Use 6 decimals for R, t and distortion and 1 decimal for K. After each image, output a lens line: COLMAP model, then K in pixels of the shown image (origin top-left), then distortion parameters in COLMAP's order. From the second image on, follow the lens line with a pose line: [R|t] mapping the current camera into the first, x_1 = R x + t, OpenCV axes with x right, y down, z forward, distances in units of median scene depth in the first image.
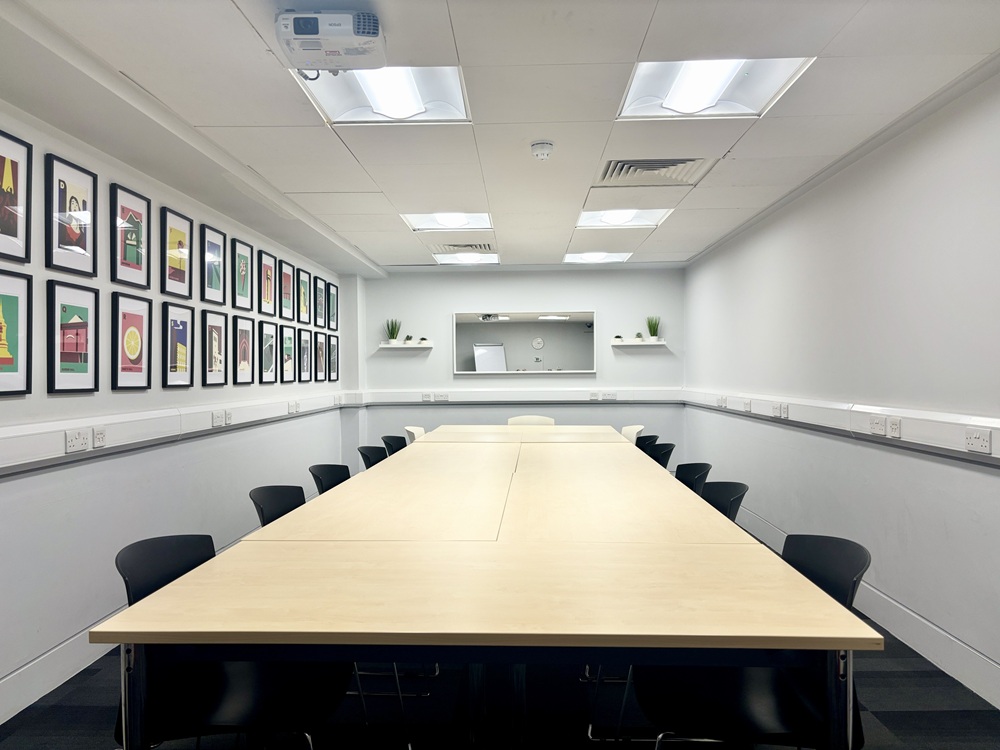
lens RADIAL K [[756.9, 0, 506.3], [0, 756.9, 374.8], [0, 0, 1]] dist [0.058564, -0.070095]
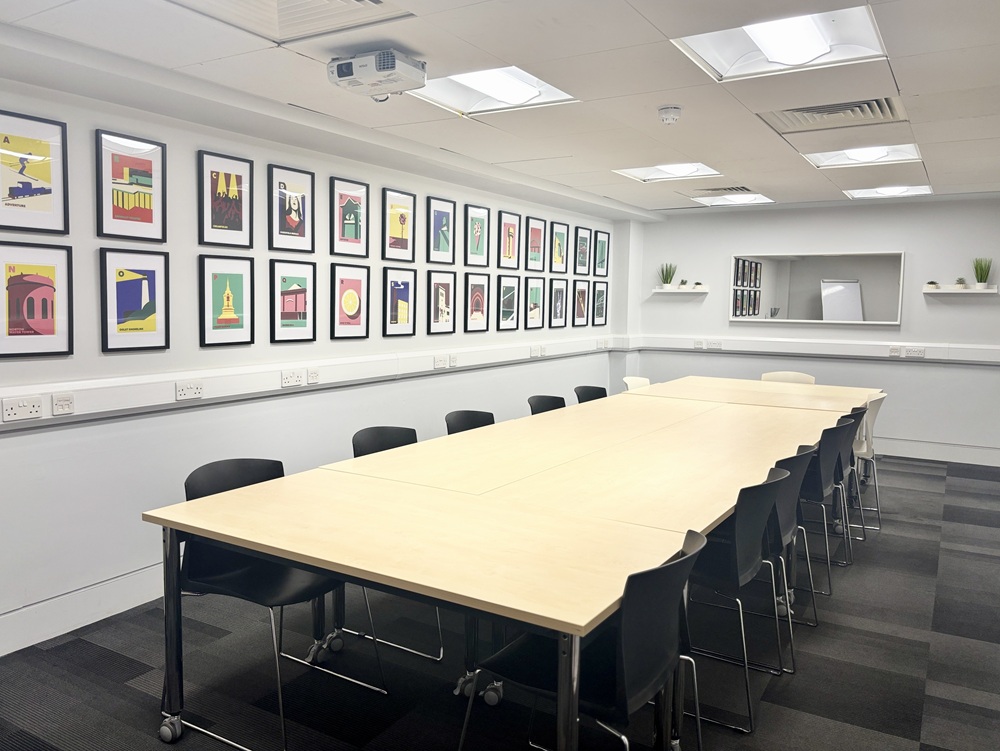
lens RADIAL K [[787.6, 0, 493.1], [0, 787.6, 361.9], [0, 0, 1]] dist [0.040199, -0.019823]
pose [[0.867144, 0.057431, -0.494736, 0.296849], [-0.020139, 0.996560, 0.080385, -0.042565], [0.497651, -0.059742, 0.865318, -0.015038]]
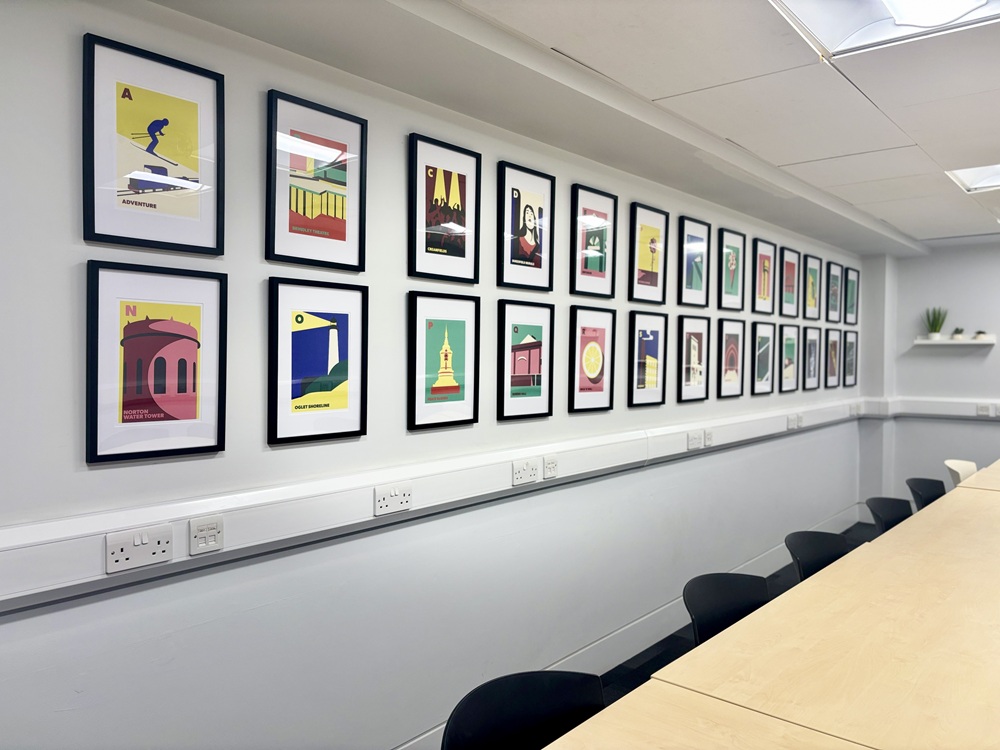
lens RADIAL K [[756.9, 0, 504.9], [0, 756.9, 375.3], [0, 0, 1]] dist [0.058564, -0.070095]
pose [[0.784774, 0.029252, -0.619092, -0.013824], [-0.012658, 0.999434, 0.031177, -0.040217], [0.619653, -0.016630, 0.784700, 0.188808]]
